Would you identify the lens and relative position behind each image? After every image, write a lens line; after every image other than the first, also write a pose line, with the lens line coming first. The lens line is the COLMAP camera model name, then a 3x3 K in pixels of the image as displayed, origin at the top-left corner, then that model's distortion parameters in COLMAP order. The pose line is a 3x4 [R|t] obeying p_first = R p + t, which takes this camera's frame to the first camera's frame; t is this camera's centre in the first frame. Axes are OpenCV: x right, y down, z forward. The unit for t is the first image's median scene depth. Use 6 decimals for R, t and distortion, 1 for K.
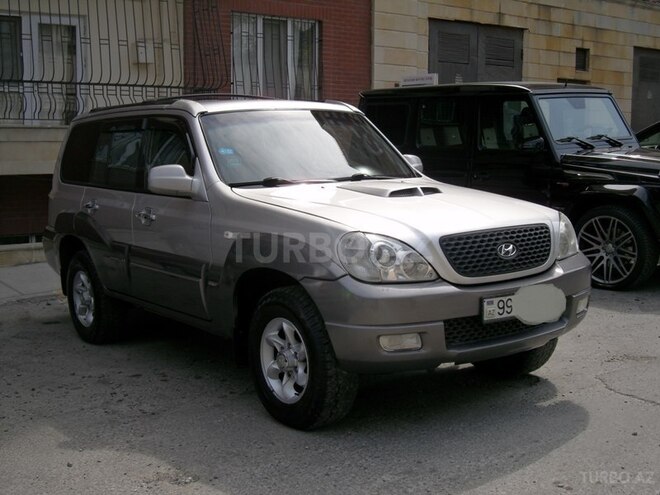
lens RADIAL K [[878.8, 0, 326.0], [0, 878.8, 246.5], [0, 0, 1]] dist [-0.089952, 0.000000]
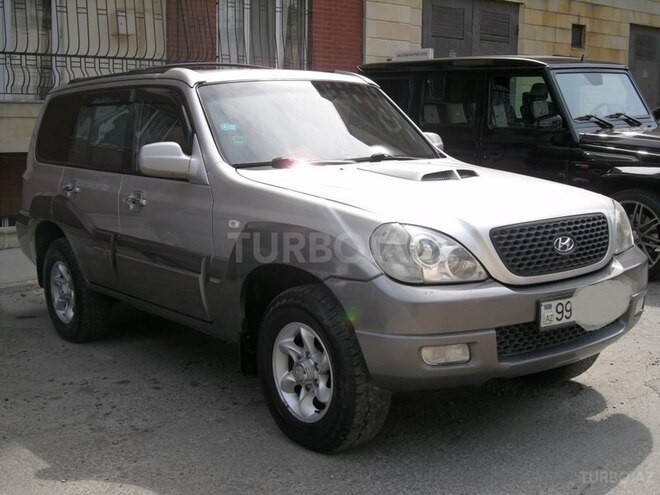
lens RADIAL K [[878.8, 0, 331.4], [0, 878.8, 246.8], [0, 0, 1]] dist [-0.089952, 0.000000]
pose [[0.999451, 0.001981, 0.033081, -0.041282], [-0.002777, 0.999708, 0.024006, -0.011087], [-0.033024, -0.024085, 0.999164, 0.128462]]
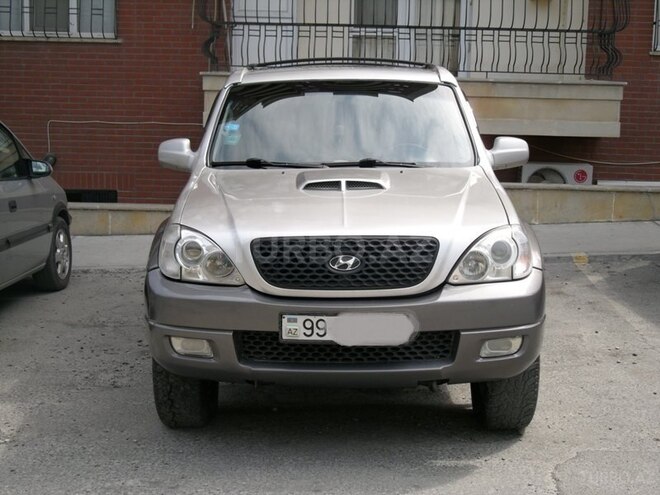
lens RADIAL K [[1113.0, 0, 331.6], [0, 1113.0, 248.4], [0, 0, 1]] dist [-0.016856, 0.000000]
pose [[0.796392, 0.106538, -0.595323, 0.697237], [-0.089364, 0.994286, 0.058389, -0.059514], [0.598142, 0.006700, 0.801362, 0.114242]]
